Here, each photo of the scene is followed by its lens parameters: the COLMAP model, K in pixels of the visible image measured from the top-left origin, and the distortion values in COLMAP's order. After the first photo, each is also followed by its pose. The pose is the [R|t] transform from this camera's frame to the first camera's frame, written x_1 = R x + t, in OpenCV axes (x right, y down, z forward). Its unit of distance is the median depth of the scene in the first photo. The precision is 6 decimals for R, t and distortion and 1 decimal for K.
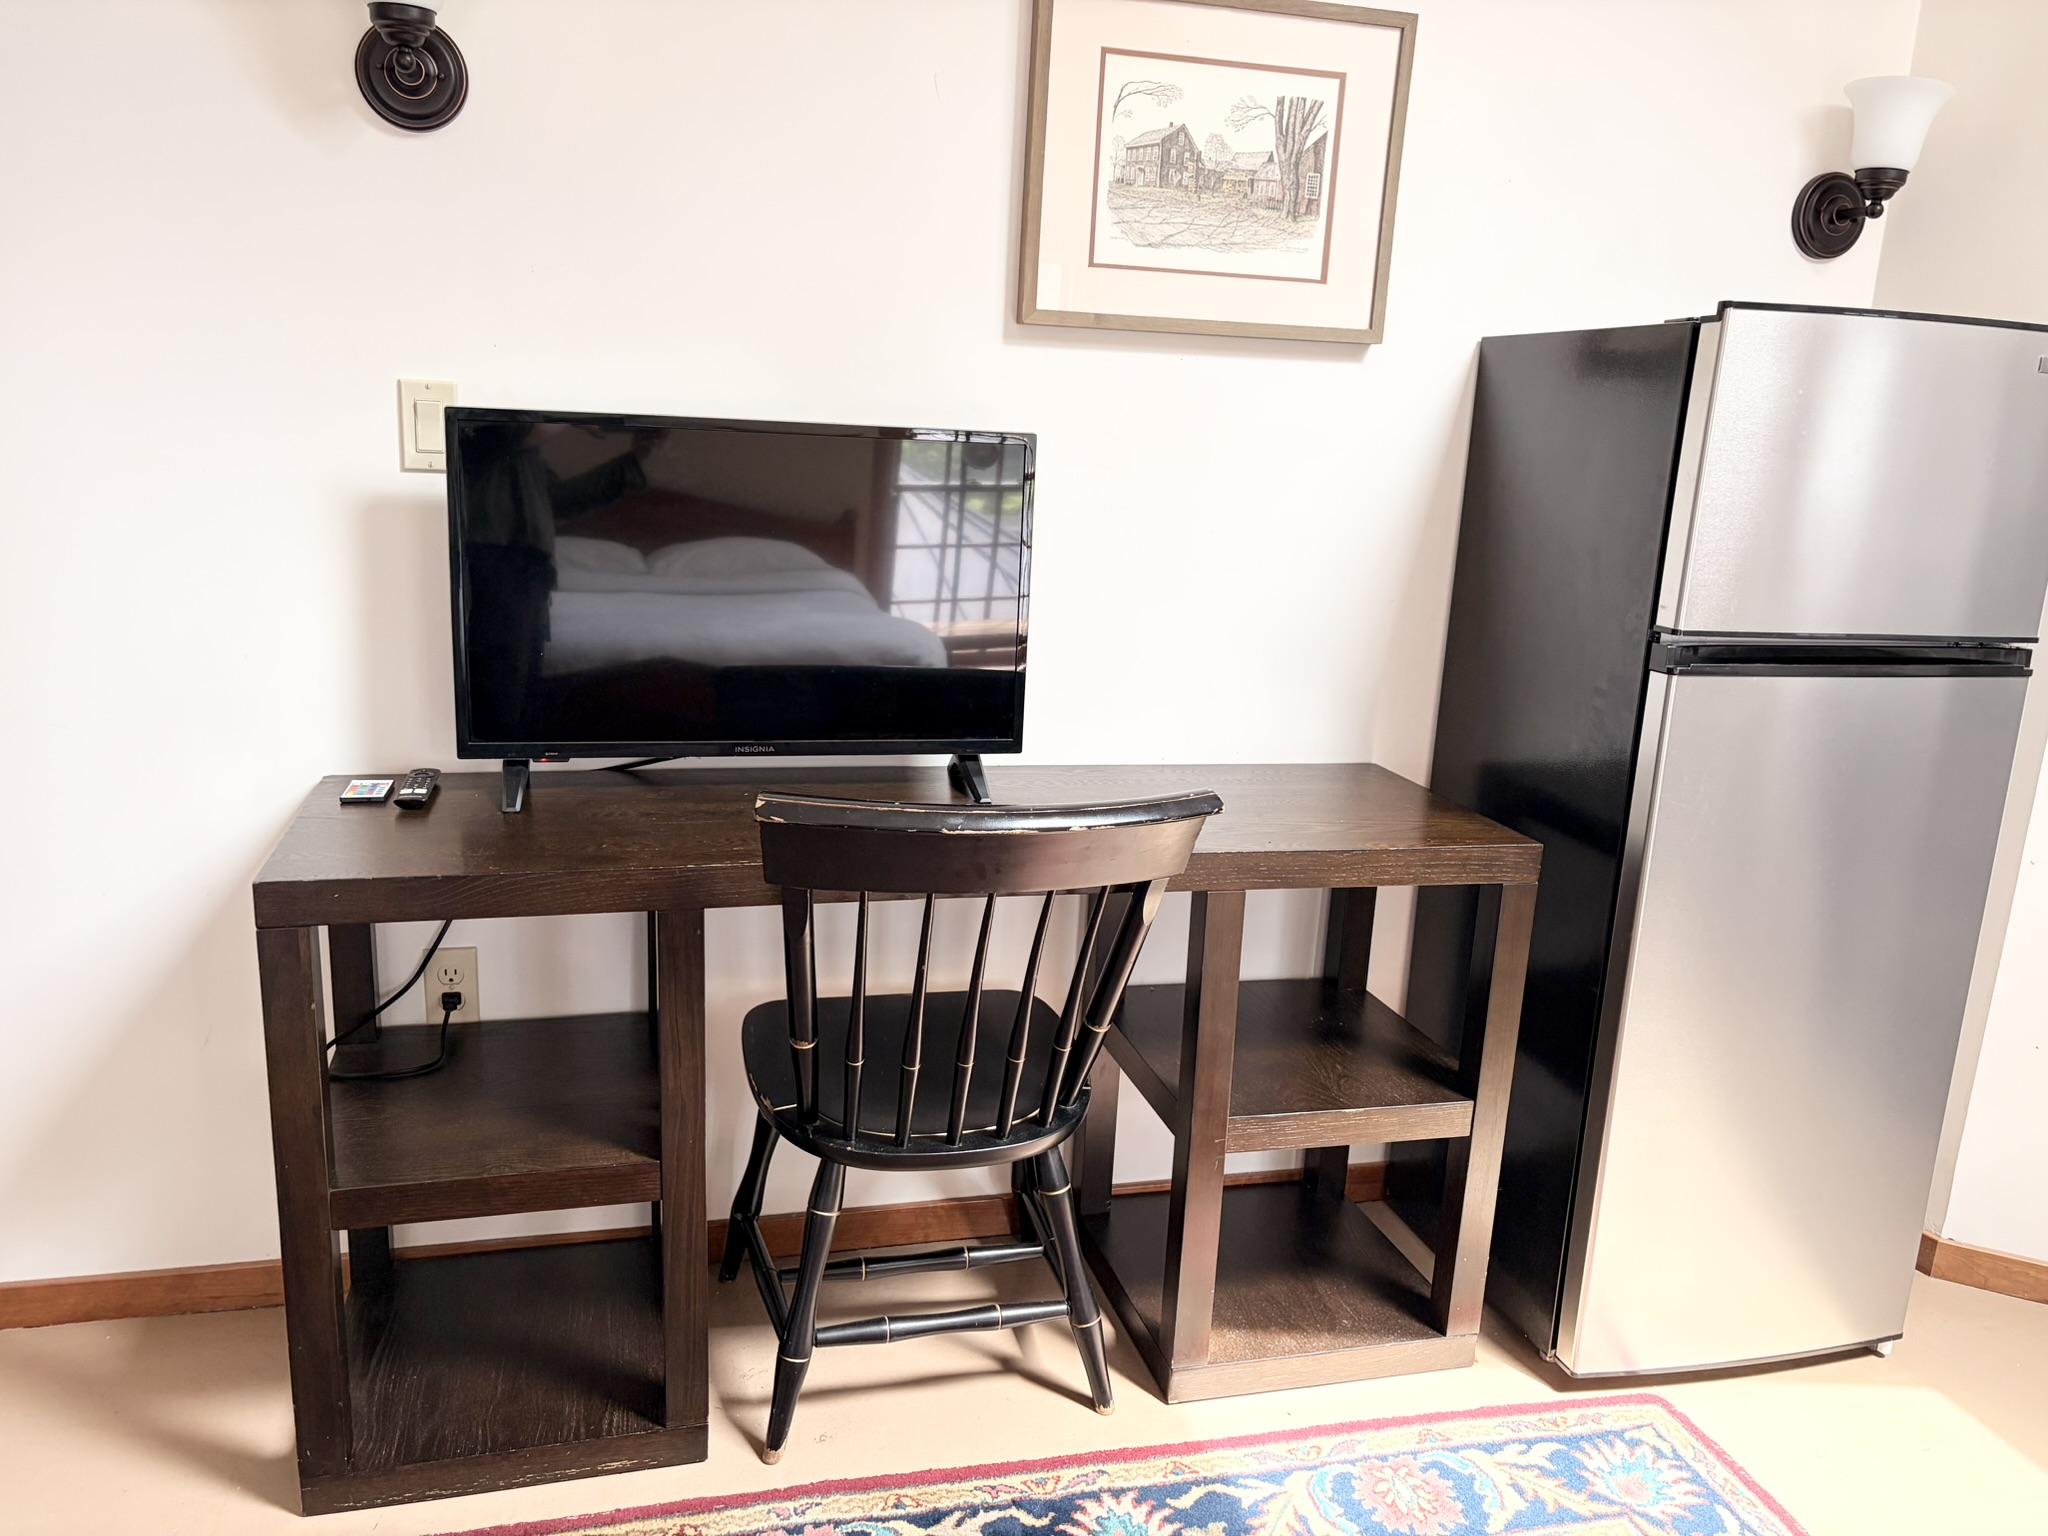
lens RADIAL K [[1543.3, 0, 1021.1], [0, 1543.3, 787.7], [0, 0, 1]] dist [0.041132, -0.040365]
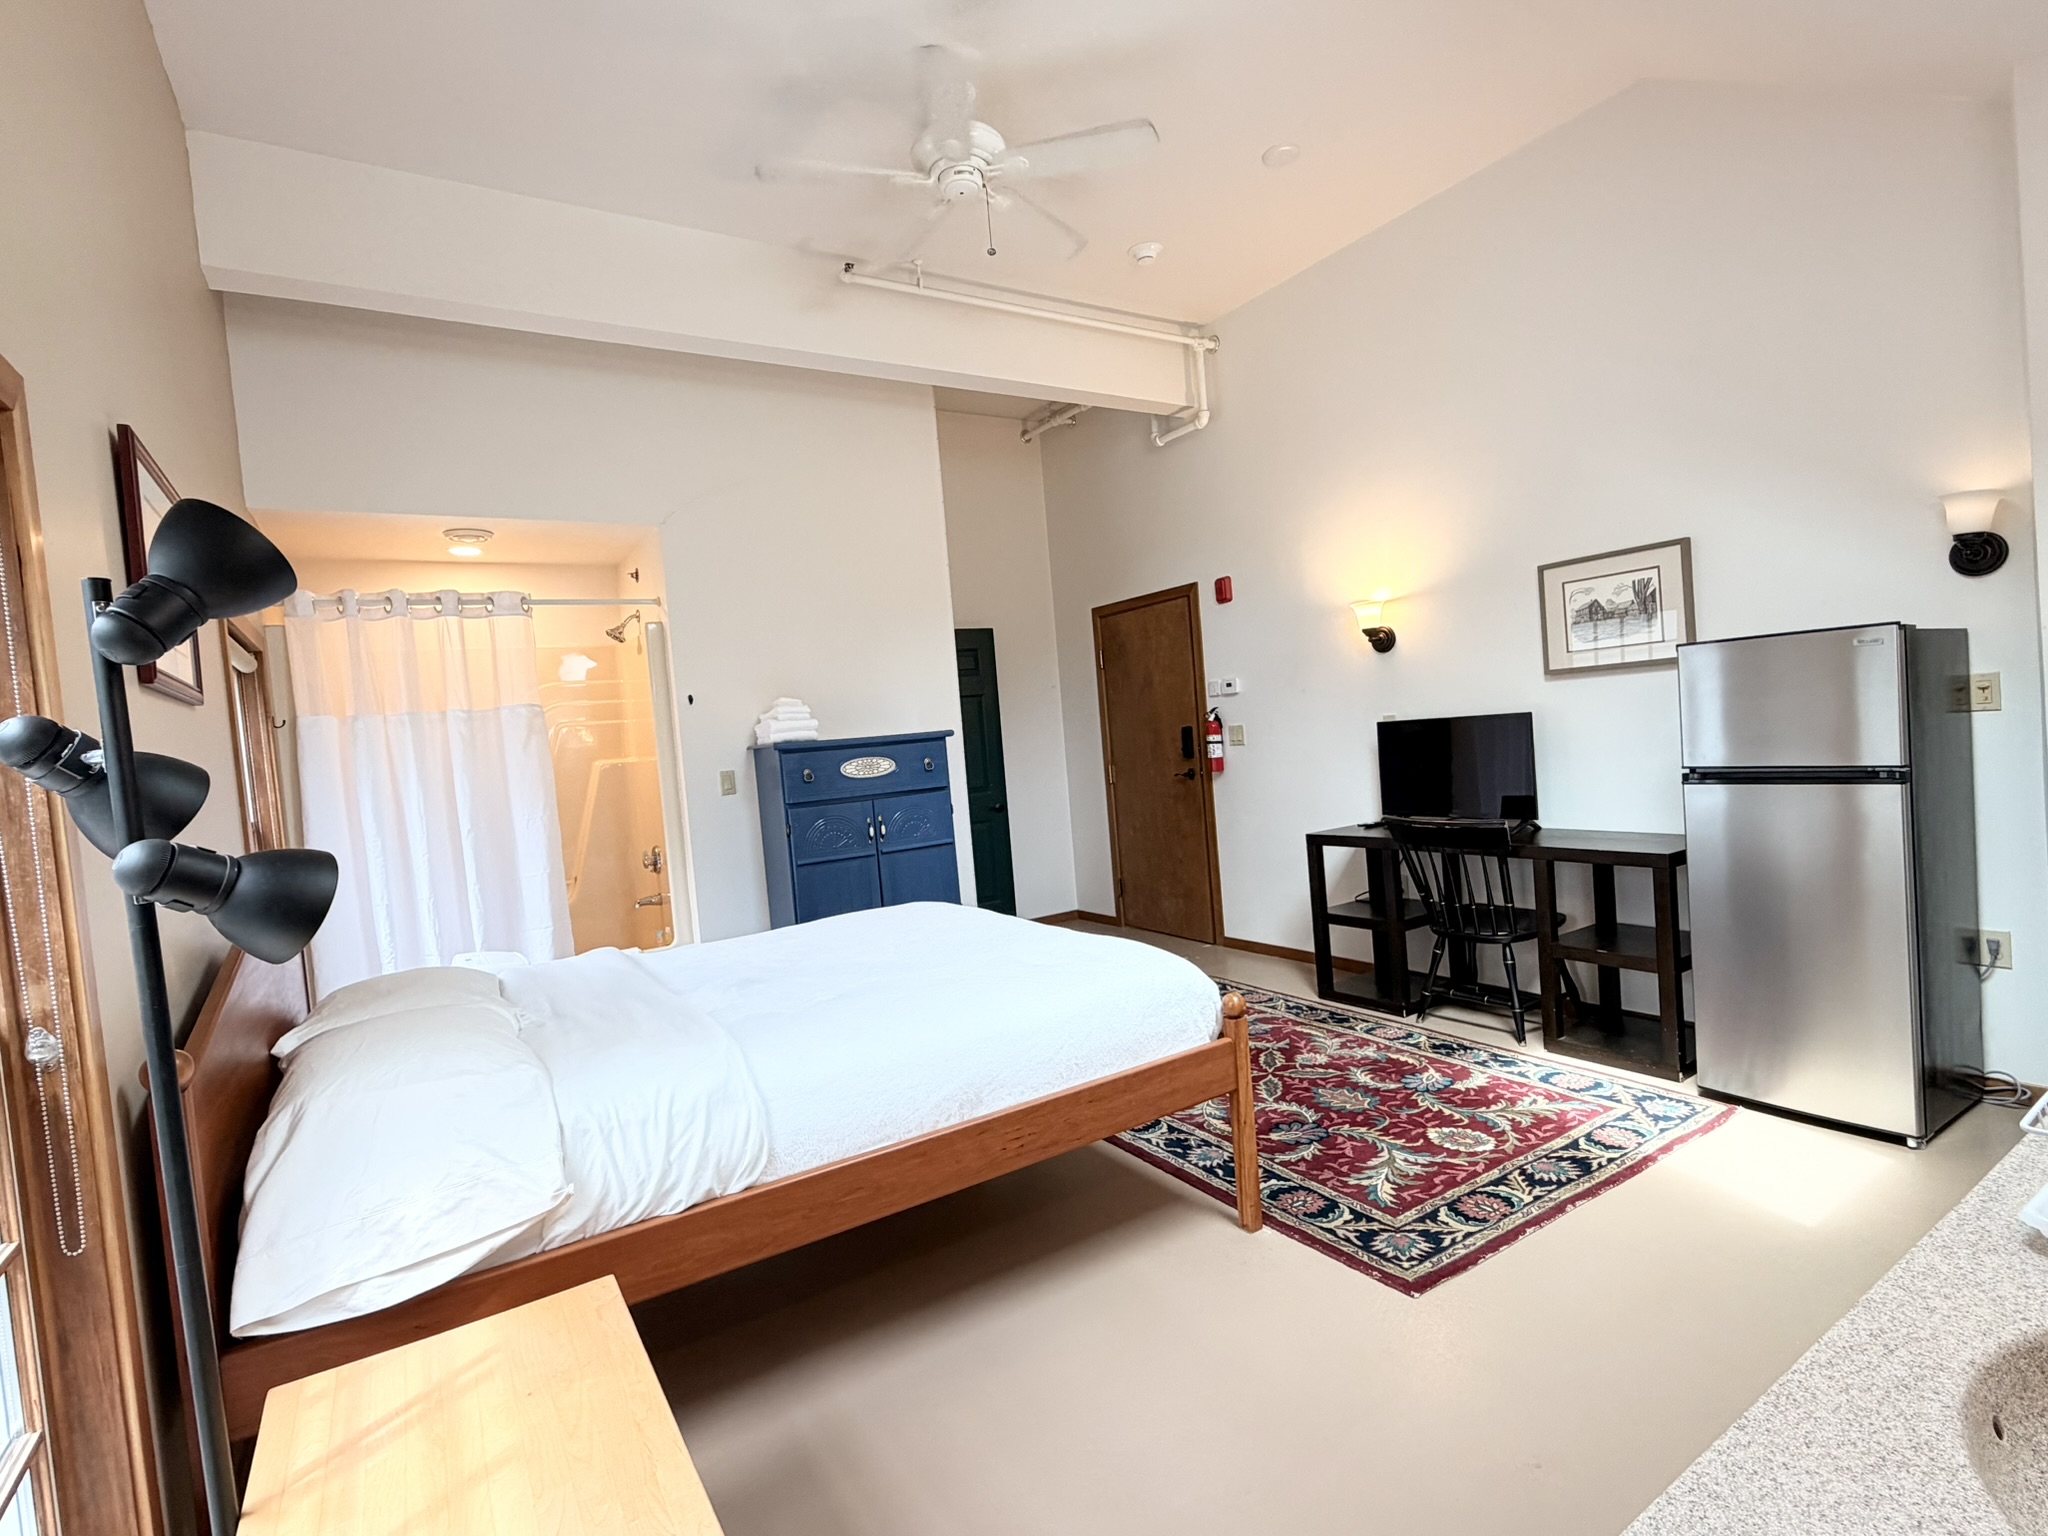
lens RADIAL K [[984.1, 0, 1023.7], [0, 984.1, 766.2], [0, 0, 1]] dist [0.002767, -0.001339]
pose [[0.300059, -0.040326, -0.953068, 1.478347], [-0.134851, 0.987279, -0.084230, 0.164608], [0.944341, 0.153796, 0.290804, -0.457967]]
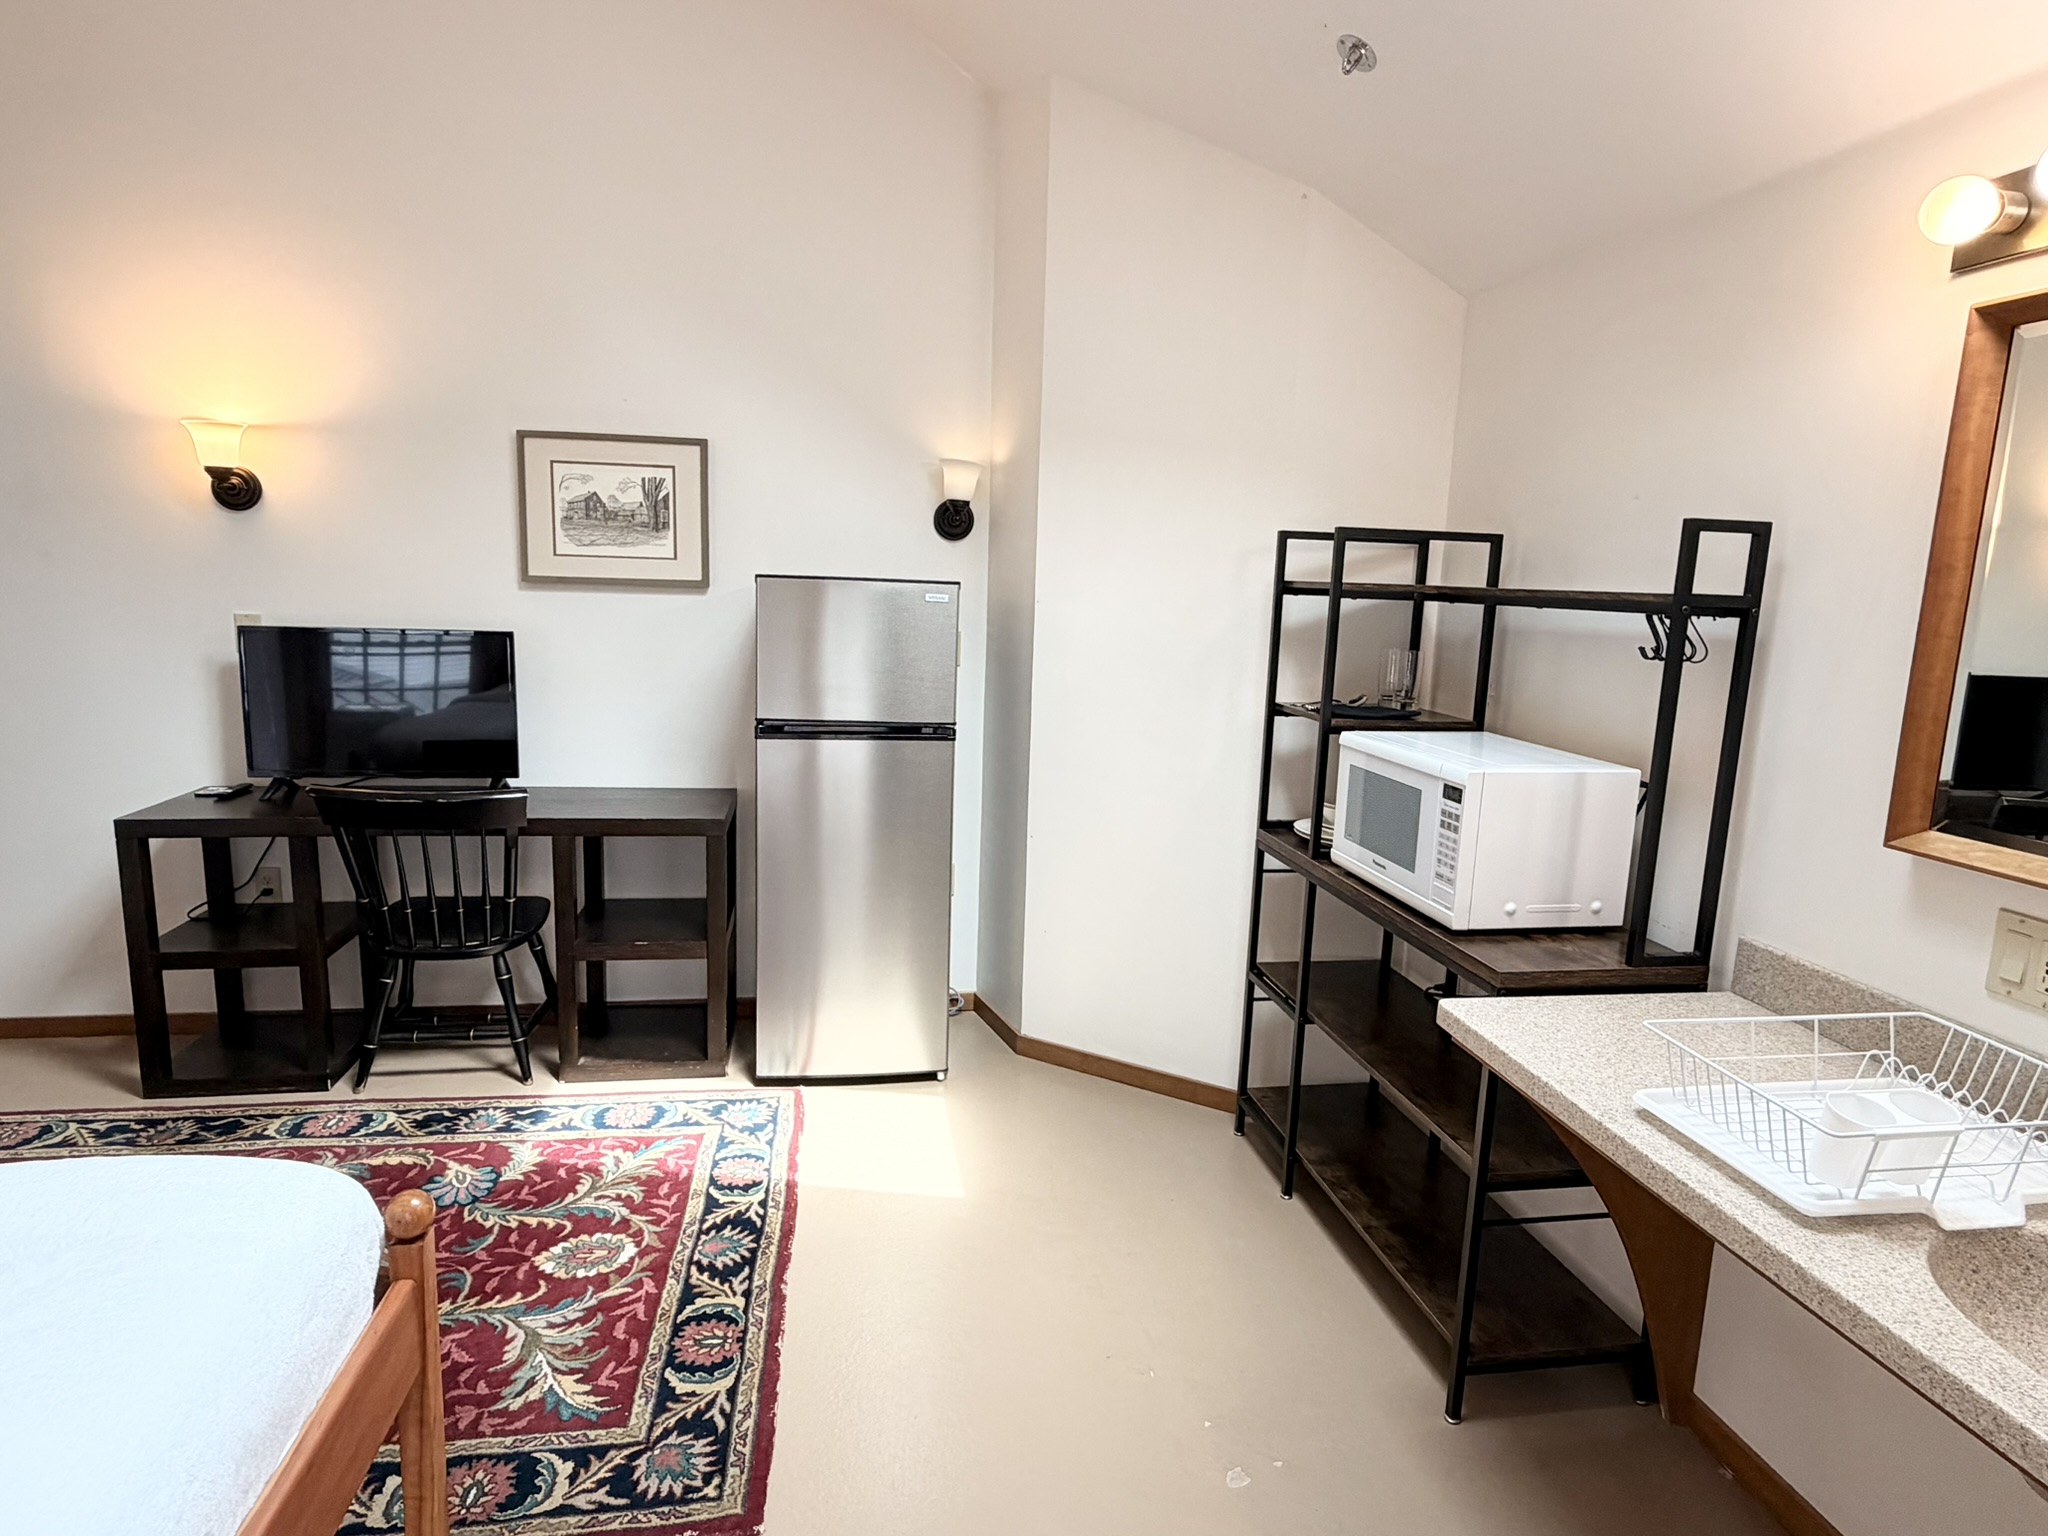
lens RADIAL K [[1162.2, 0, 1028.2], [0, 1162.2, 769.7], [0, 0, 1]] dist [-0.003583, 0.000930]
pose [[0.995962, 0.000090, -0.089772, 0.853631], [-0.007329, 0.996743, -0.080307, 0.091103], [0.089473, 0.080641, 0.992719, -0.538441]]
